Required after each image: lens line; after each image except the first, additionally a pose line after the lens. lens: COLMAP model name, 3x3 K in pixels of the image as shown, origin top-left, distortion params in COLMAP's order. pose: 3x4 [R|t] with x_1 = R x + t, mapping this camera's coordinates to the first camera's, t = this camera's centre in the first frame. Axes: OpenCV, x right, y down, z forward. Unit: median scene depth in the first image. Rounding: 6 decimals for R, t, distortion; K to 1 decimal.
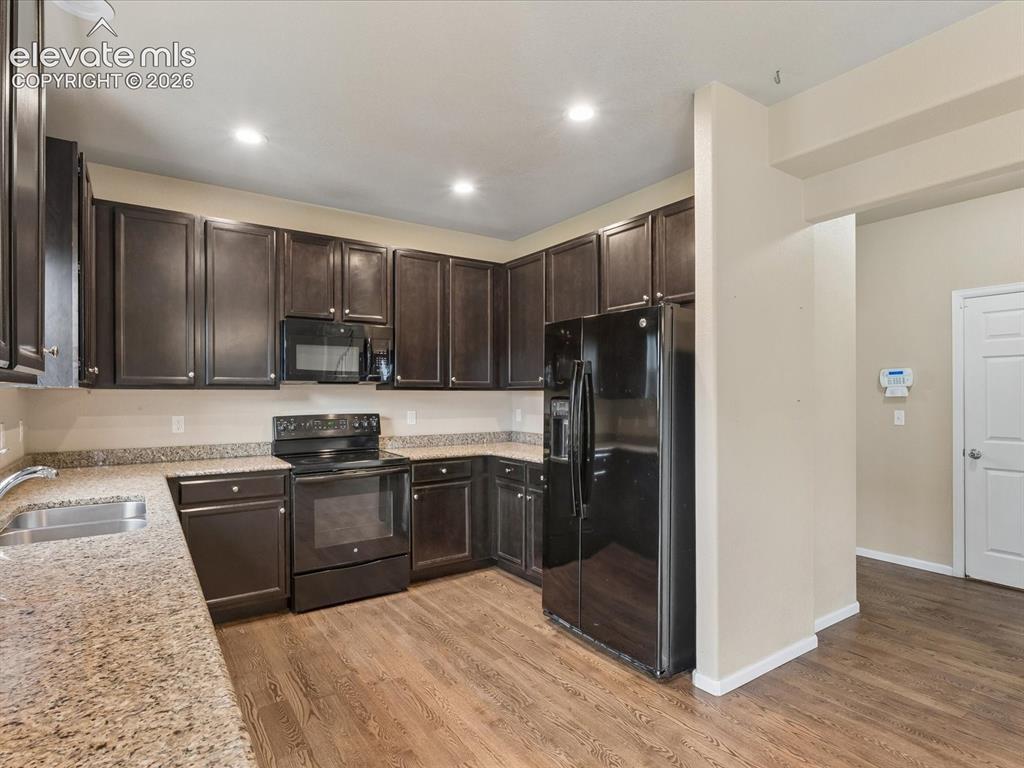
lens RADIAL K [[553.8, 0, 500.7], [0, 553.8, 404.0], [0, 0, 1]] dist [-0.007560, 0.000017]
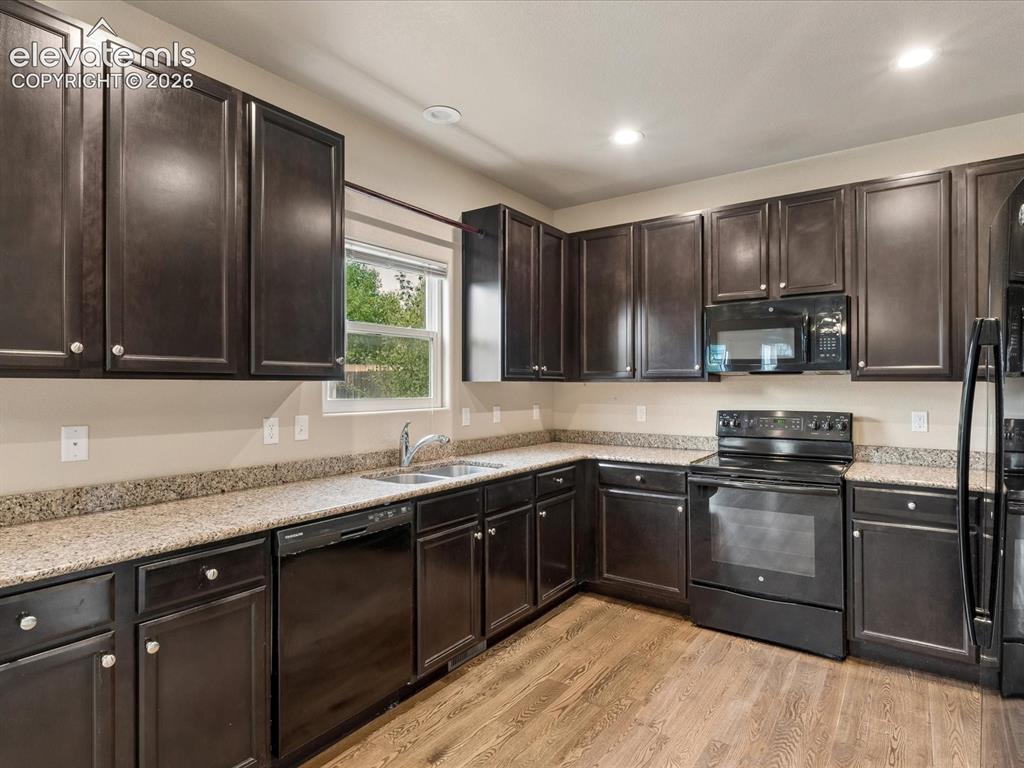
lens RADIAL K [[553.8, 0, 509.9], [0, 553.8, 389.8], [0, 0, 1]] dist [-0.007560, 0.000017]
pose [[0.357715, 0.007348, -0.933802, 0.358347], [-0.017791, 0.999841, 0.001052, -0.007313], [0.933661, 0.016237, 0.357789, 0.358066]]
